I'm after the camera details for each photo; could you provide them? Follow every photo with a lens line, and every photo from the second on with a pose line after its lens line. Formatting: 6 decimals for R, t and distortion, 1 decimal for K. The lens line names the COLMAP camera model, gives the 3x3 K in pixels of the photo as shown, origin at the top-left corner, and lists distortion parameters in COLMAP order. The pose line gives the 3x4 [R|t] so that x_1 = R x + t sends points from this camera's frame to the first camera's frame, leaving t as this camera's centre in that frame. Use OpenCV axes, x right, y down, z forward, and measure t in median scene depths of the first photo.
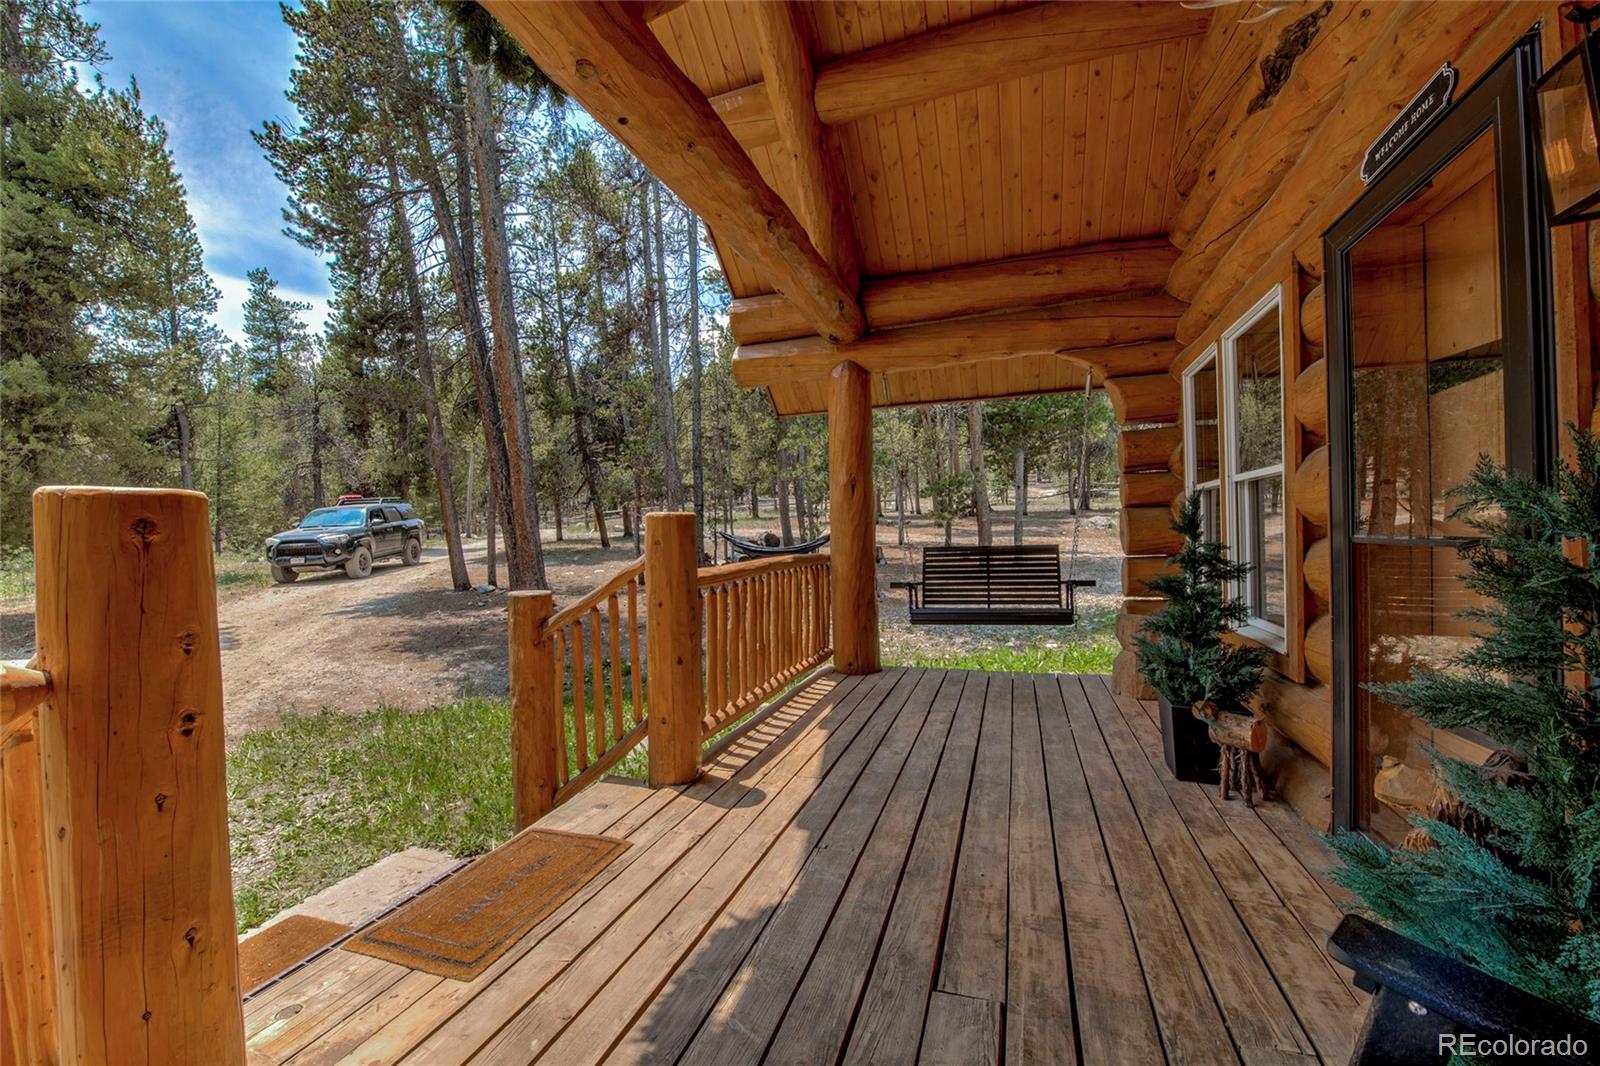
lens RADIAL K [[647.3, 0, 798.4], [0, 647.3, 536.4], [0, 0, 1]] dist [-0.018748, -0.000188]
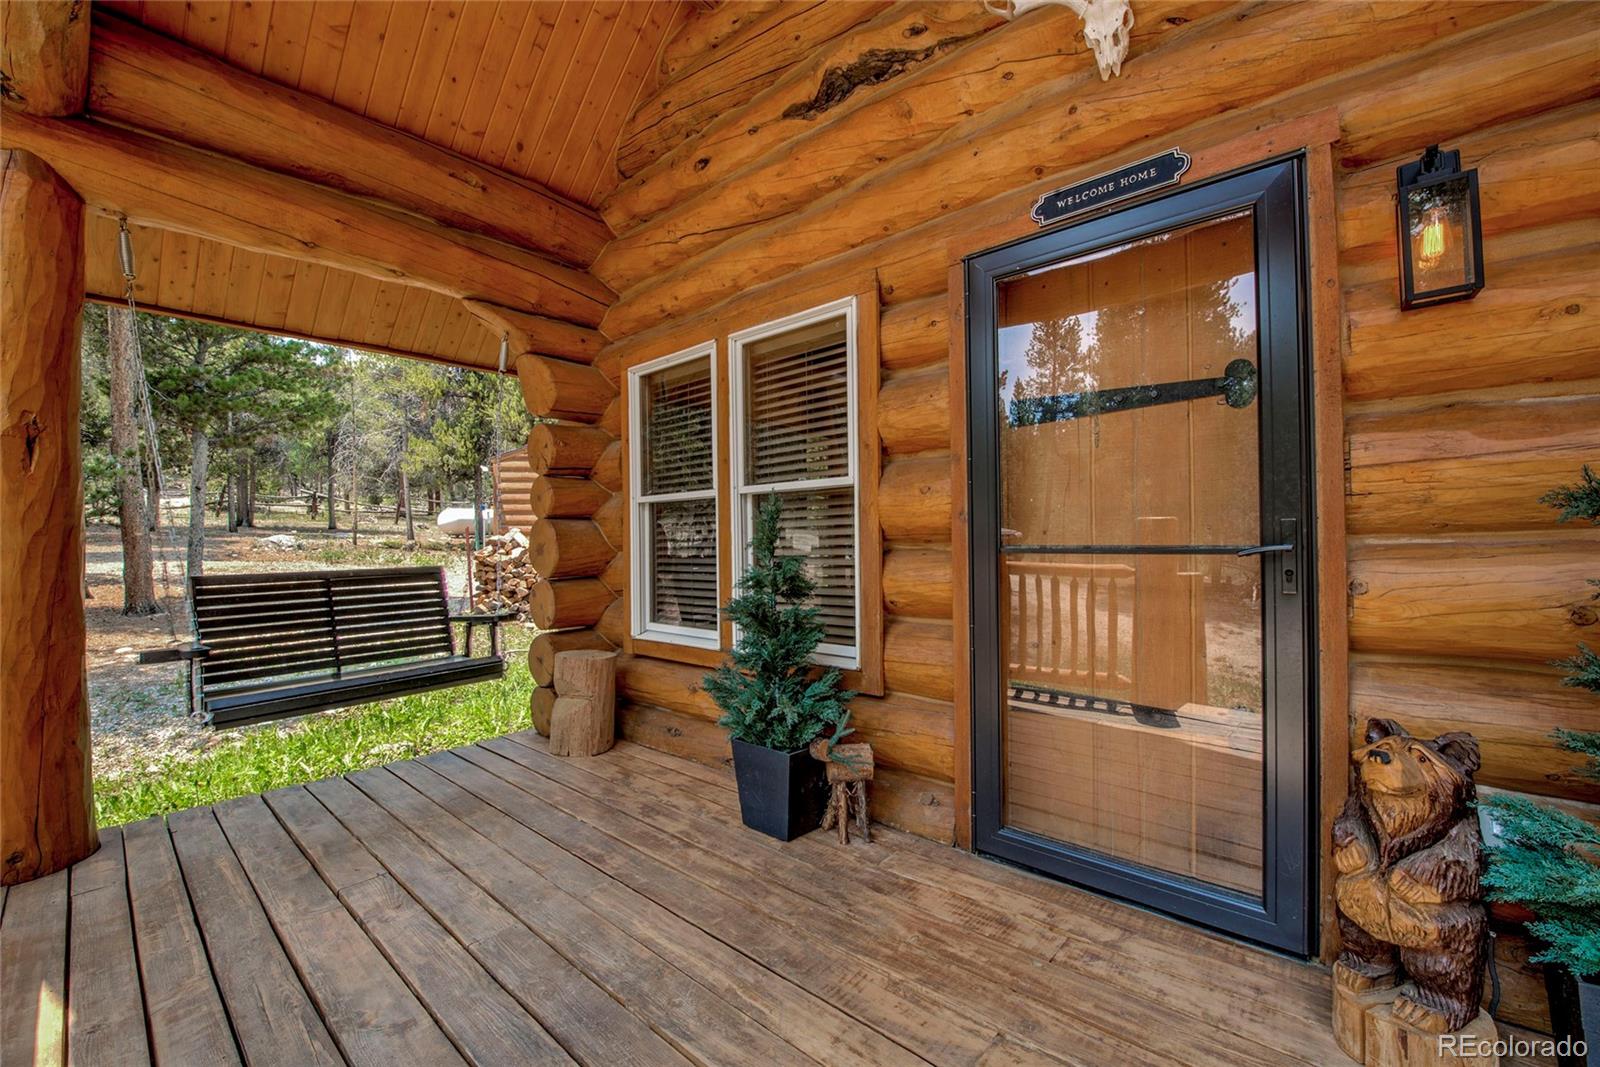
lens RADIAL K [[647.3, 0, 798.4], [0, 647.3, 536.9], [0, 0, 1]] dist [-0.018748, -0.000188]
pose [[0.383556, 0.023379, 0.923222, -0.116570], [0.009652, 0.999523, -0.029321, 0.004735], [-0.923467, 0.020157, 0.383147, 0.410092]]
